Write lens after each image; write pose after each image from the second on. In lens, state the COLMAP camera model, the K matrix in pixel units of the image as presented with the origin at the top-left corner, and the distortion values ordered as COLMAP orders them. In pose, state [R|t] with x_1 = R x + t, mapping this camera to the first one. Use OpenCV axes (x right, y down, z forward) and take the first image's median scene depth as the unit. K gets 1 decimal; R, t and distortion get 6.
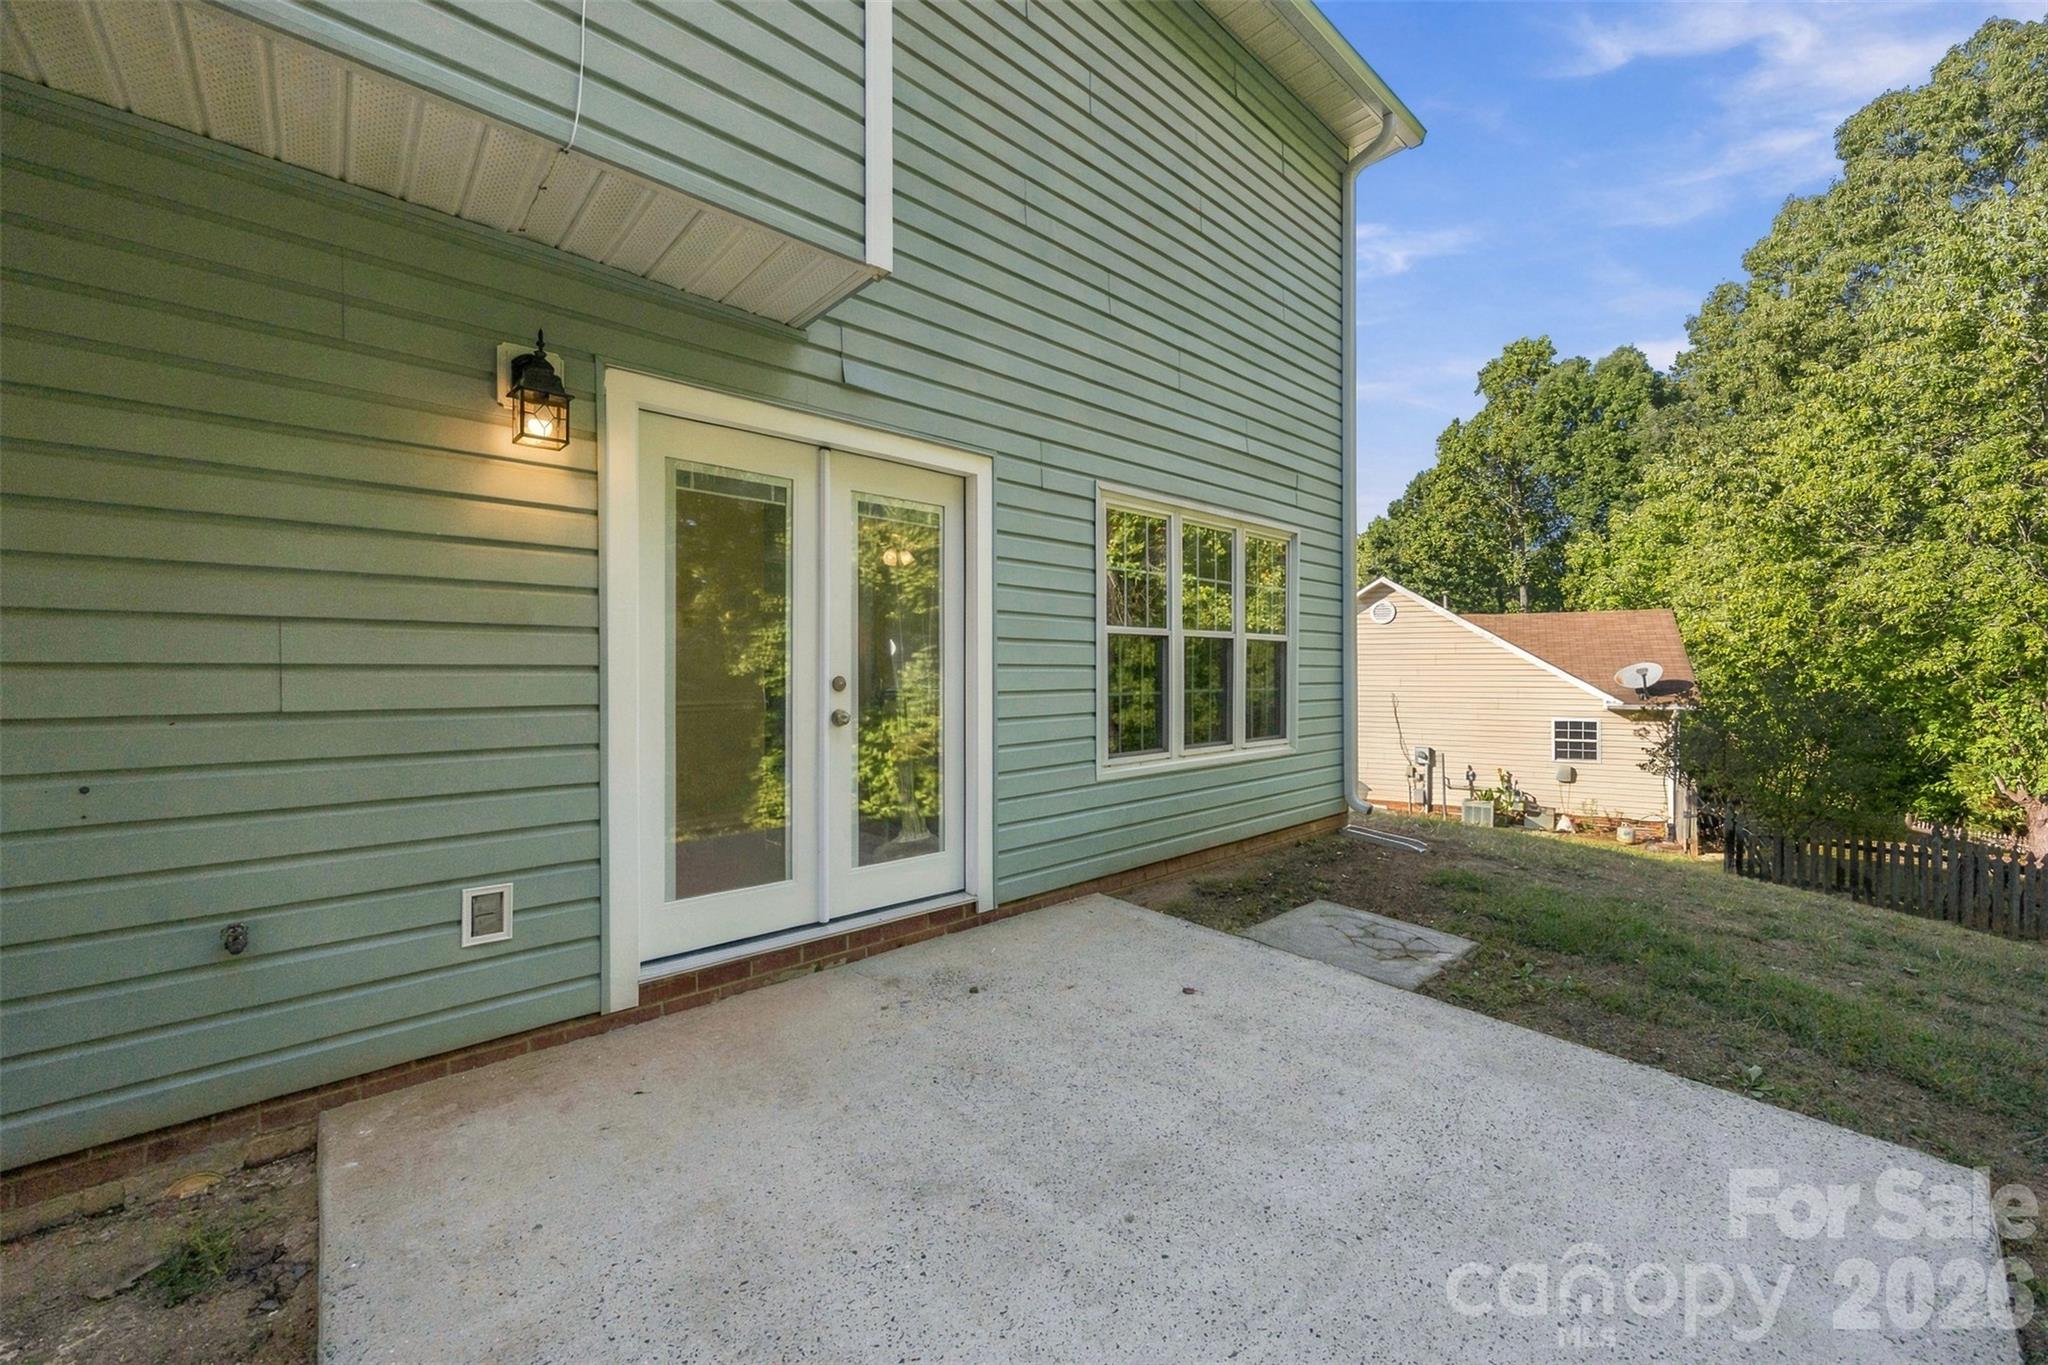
lens RADIAL K [[779.5, 0, 1032.3], [0, 779.5, 687.0], [0, 0, 1]] dist [-0.002301, -0.000162]
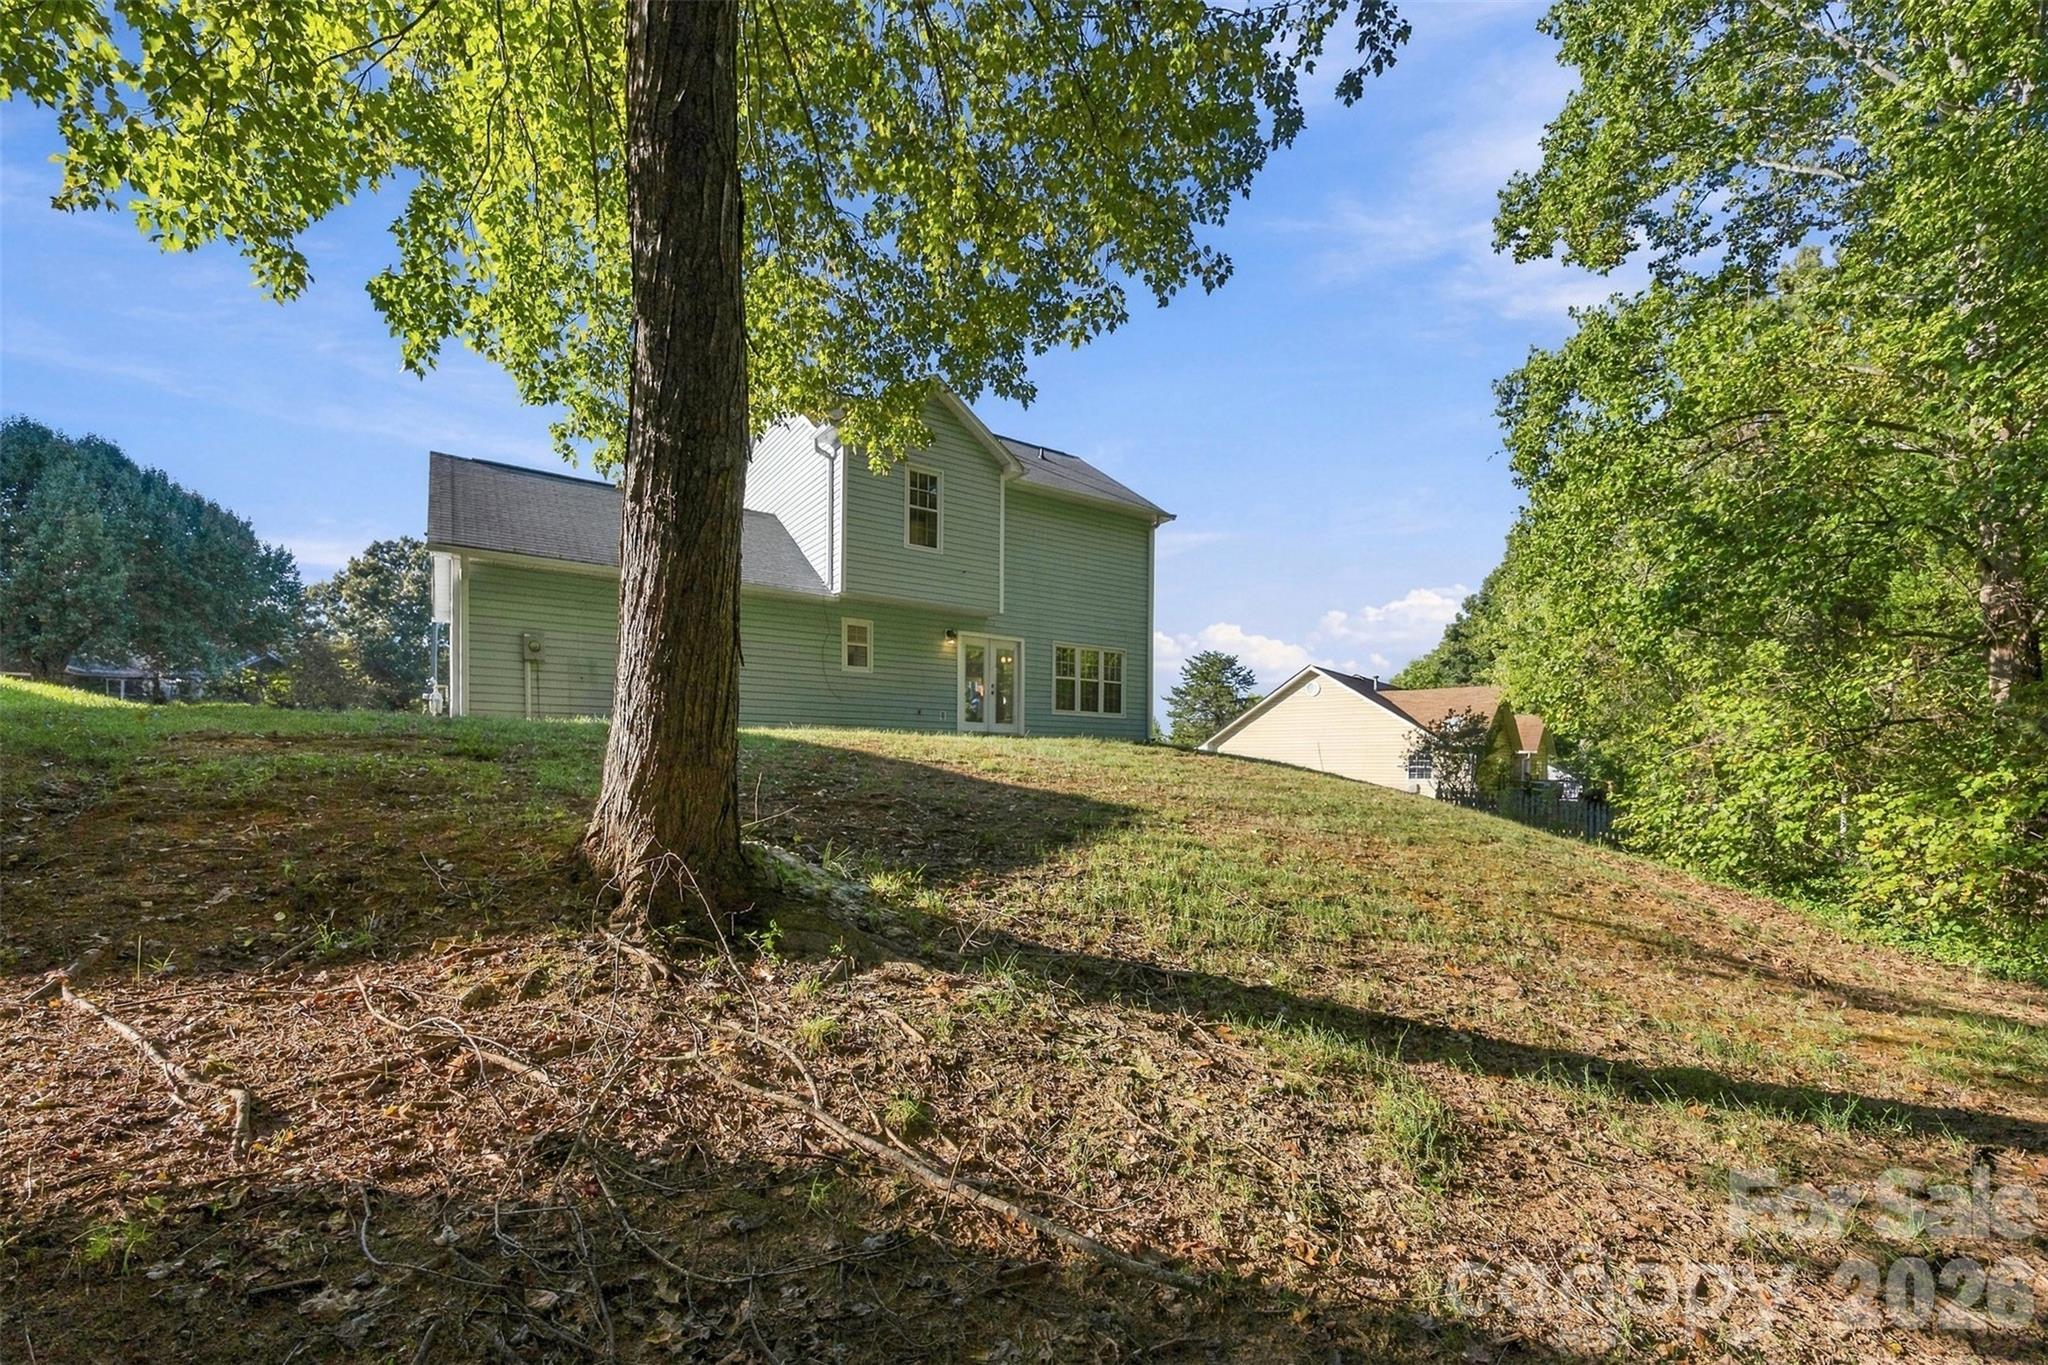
lens RADIAL K [[779.5, 0, 1032.3], [0, 779.5, 687.0], [0, 0, 1]] dist [-0.002301, -0.000162]
pose [[0.989569, 0.002210, -0.144045, 0.499074], [-0.019116, 0.993055, -0.116087, 0.399750], [0.142788, 0.117629, 0.982738, -2.660111]]
